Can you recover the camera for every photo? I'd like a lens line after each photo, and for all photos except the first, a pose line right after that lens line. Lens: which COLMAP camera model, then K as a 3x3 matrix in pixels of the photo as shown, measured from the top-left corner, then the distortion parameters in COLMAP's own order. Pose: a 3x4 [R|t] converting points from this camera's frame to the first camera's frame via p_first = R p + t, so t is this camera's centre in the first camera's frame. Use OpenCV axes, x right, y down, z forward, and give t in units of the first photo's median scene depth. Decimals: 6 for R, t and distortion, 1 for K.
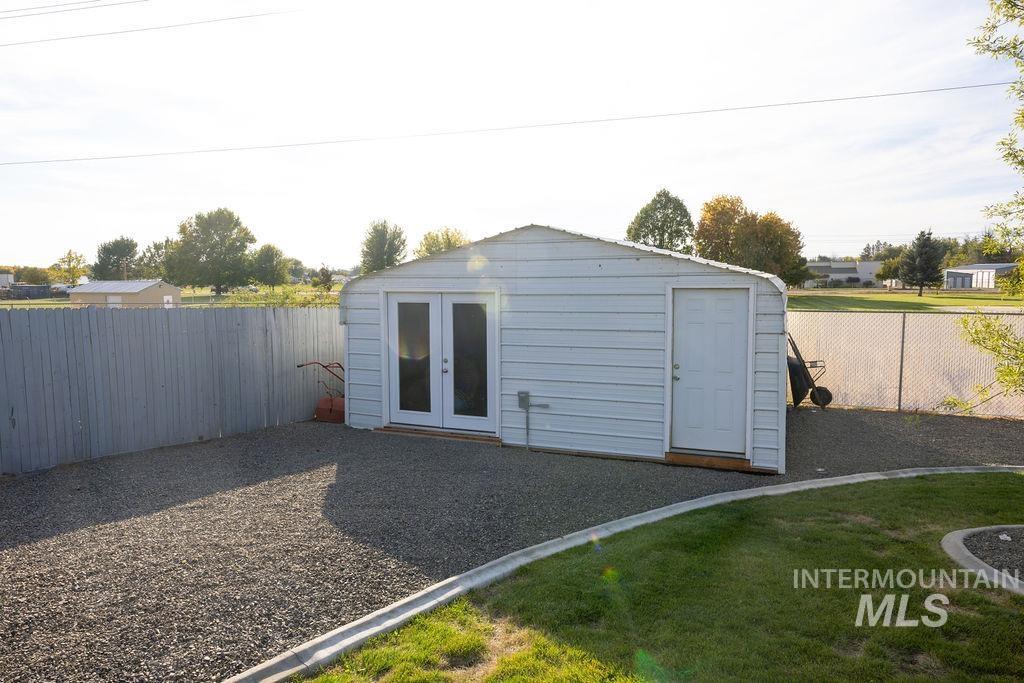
lens RADIAL K [[698.1, 0, 512.0], [0, 698.1, 341.5], [0, 0, 1]] dist [-0.005352, -0.000791]
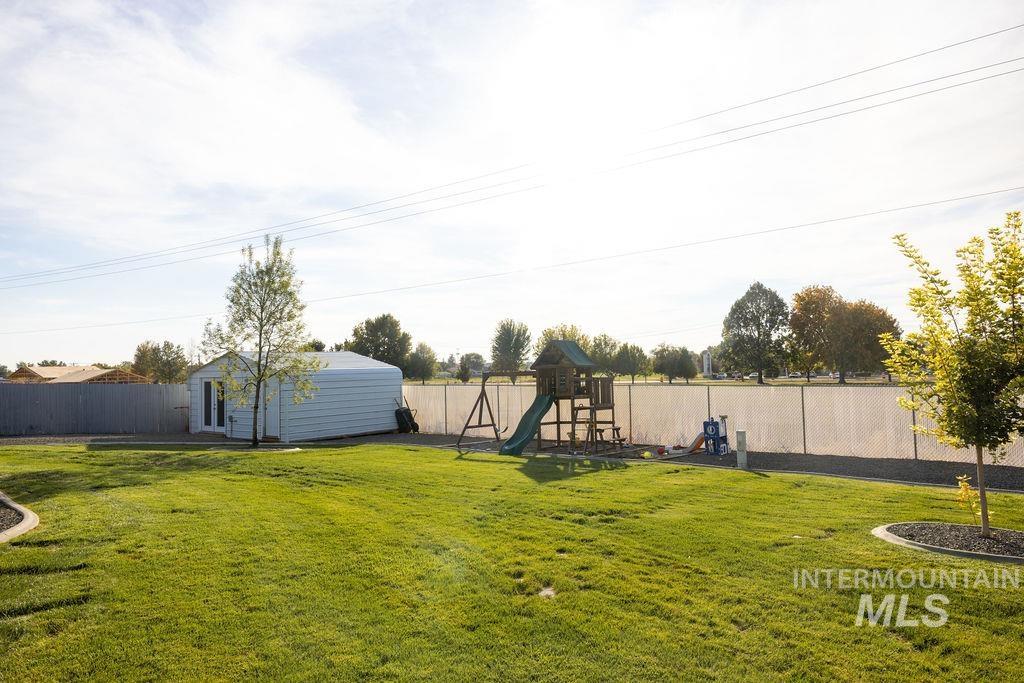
lens RADIAL K [[698.1, 0, 512.0], [0, 698.1, 341.5], [0, 0, 1]] dist [-0.005352, -0.000791]
pose [[0.961952, -0.027211, -0.271859, 0.142583], [-0.008301, 0.991658, -0.128629, 0.010239], [0.273091, 0.125991, 0.953702, -0.099141]]
